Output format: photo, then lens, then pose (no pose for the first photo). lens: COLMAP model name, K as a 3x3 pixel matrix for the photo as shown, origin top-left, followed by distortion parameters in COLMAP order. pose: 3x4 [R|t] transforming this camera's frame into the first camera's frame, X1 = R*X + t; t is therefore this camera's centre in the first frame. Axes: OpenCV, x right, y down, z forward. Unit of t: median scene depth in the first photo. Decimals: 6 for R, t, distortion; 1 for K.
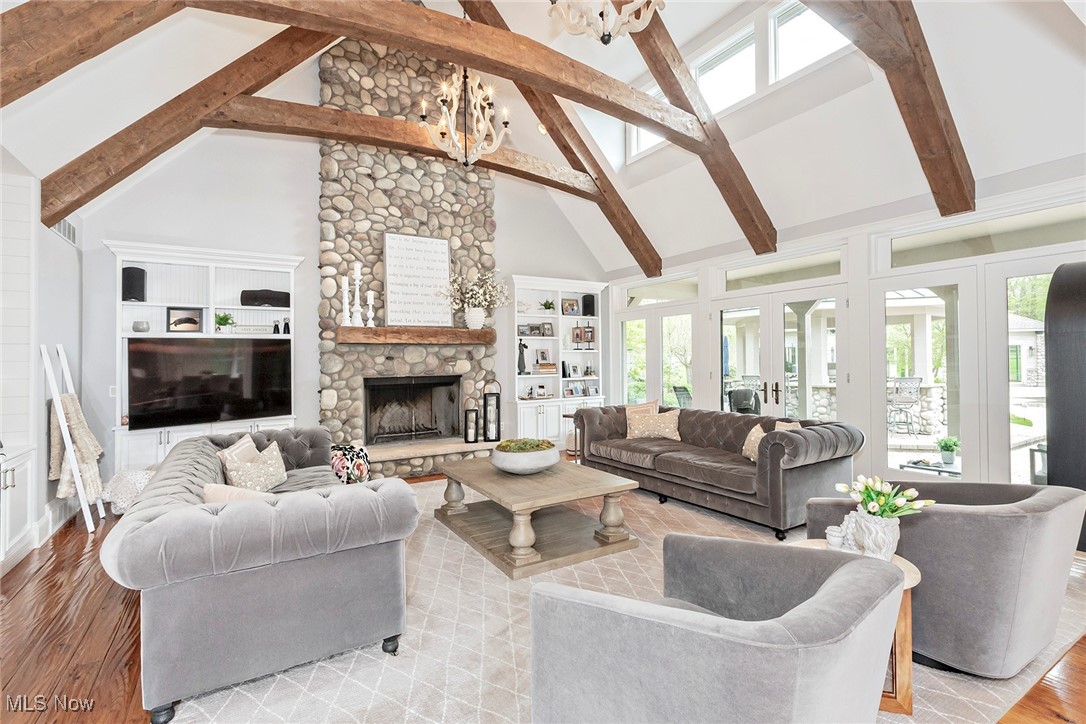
lens RADIAL K [[509.9, 0, 543.6], [0, 509.9, 350.3], [0, 0, 1]] dist [0.002414, 0.000272]
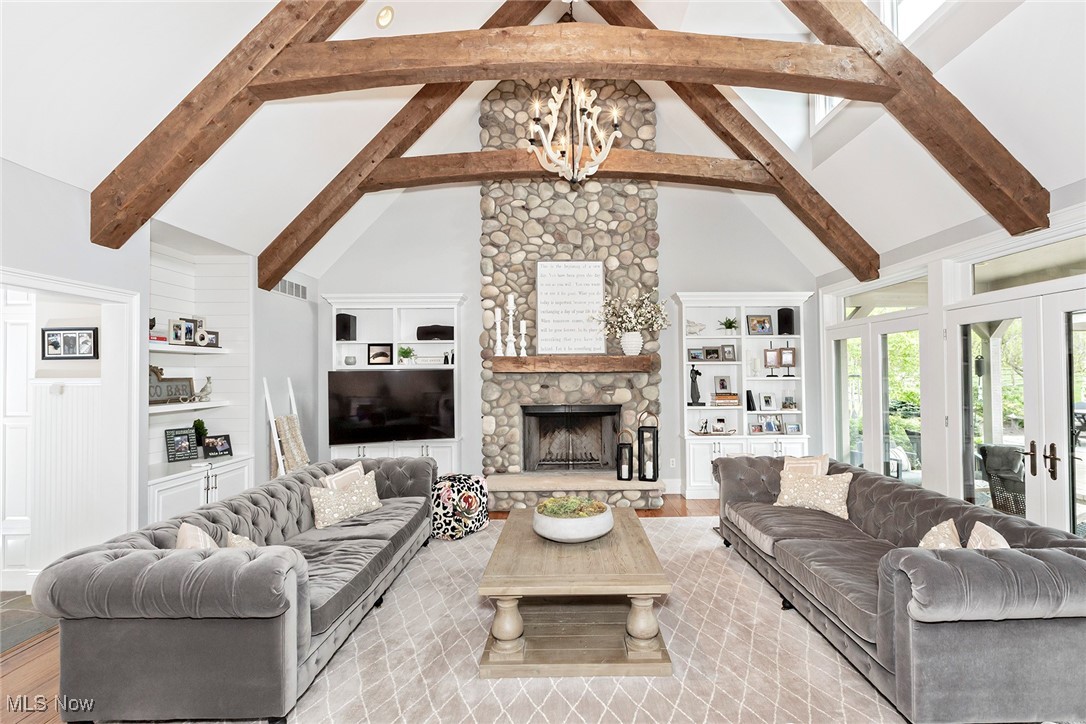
lens RADIAL K [[503.1, 0, 562.1], [0, 503.1, 359.2], [0, 0, 1]] dist [-0.000632, 0.000430]
pose [[0.859921, -0.007826, -0.510367, 0.232597], [0.006255, 0.999969, -0.004795, -0.033159], [0.510389, 0.000931, 0.859943, 0.172212]]
